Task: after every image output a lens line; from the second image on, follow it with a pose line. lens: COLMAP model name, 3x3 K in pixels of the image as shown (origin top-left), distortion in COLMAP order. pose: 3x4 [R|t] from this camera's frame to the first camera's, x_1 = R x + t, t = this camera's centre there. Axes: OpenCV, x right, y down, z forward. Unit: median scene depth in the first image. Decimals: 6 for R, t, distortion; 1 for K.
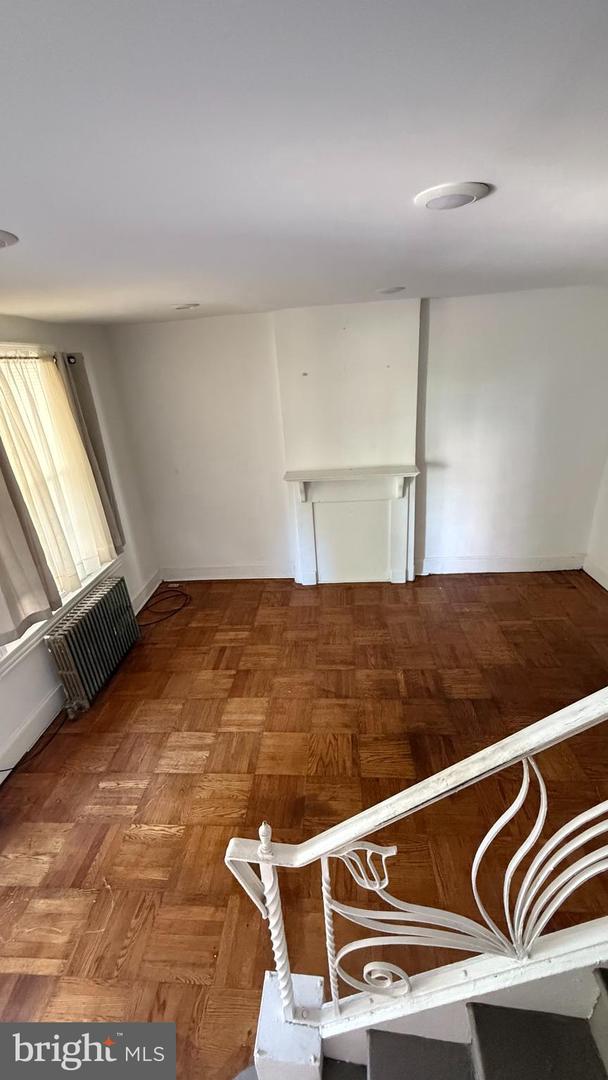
lens RADIAL K [[430.3, 0, 304.5], [0, 430.3, 537.1], [0, 0, 1]] dist [-0.001162, 0.000390]
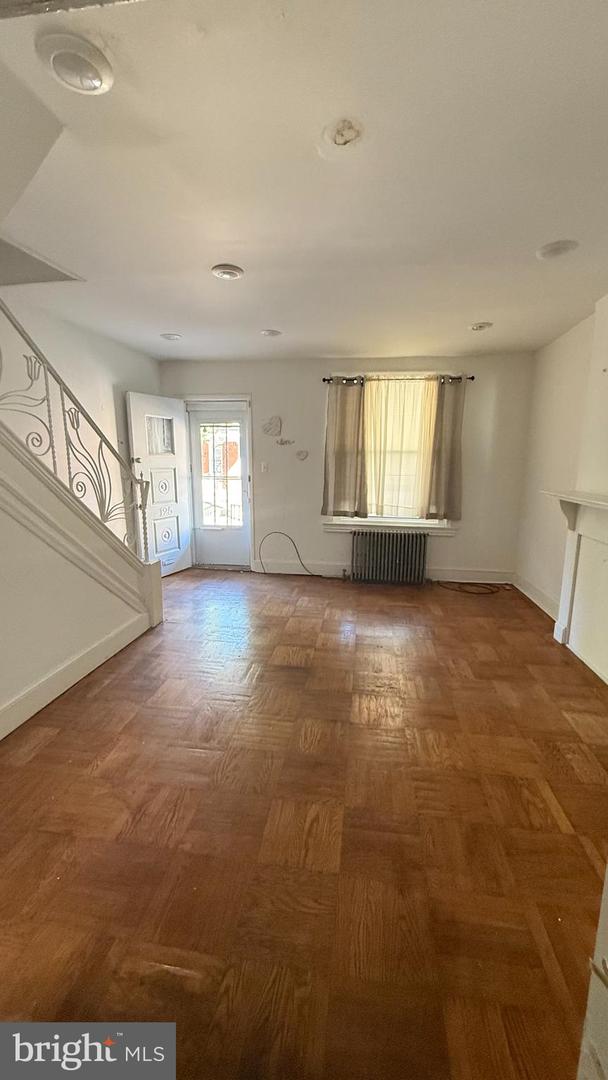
lens RADIAL K [[430.3, 0, 311.4], [0, 430.3, 538.3], [0, 0, 1]] dist [-0.001162, 0.000390]
pose [[-0.056062, 0.247161, -0.967351, 1.077891], [-0.381918, 0.889881, 0.249500, -0.111546], [0.922494, 0.383437, 0.044507, 0.705522]]
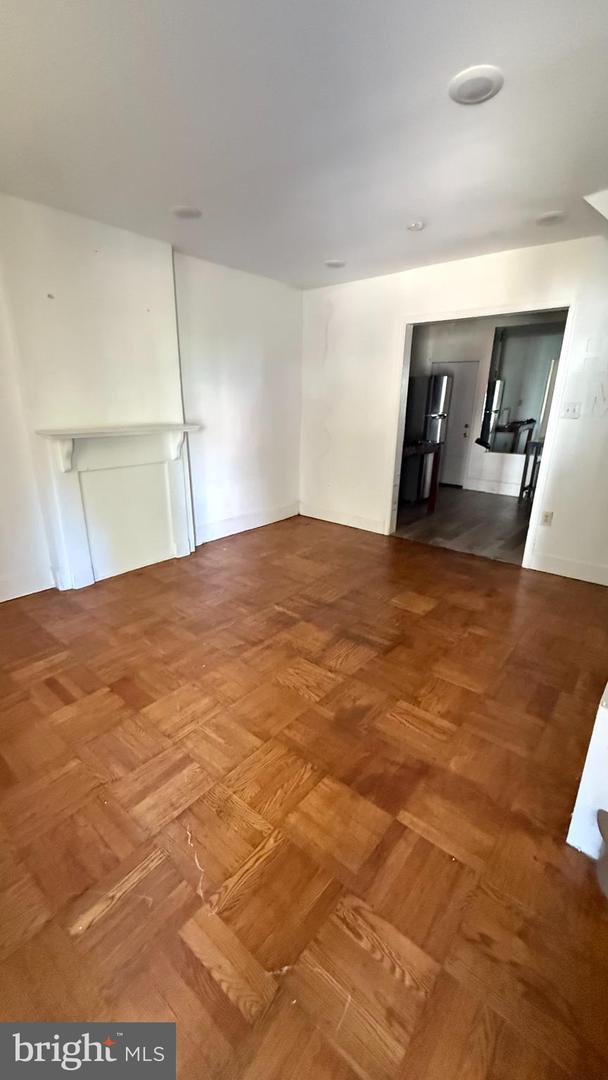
lens RADIAL K [[430.3, 0, 300.5], [0, 430.3, 538.3], [0, 0, 1]] dist [-0.001162, 0.000390]
pose [[0.588471, -0.179866, 0.788258, -0.504904], [0.259269, 0.965435, 0.026738, 0.156692], [-0.765821, 0.188636, 0.614764, 0.331995]]
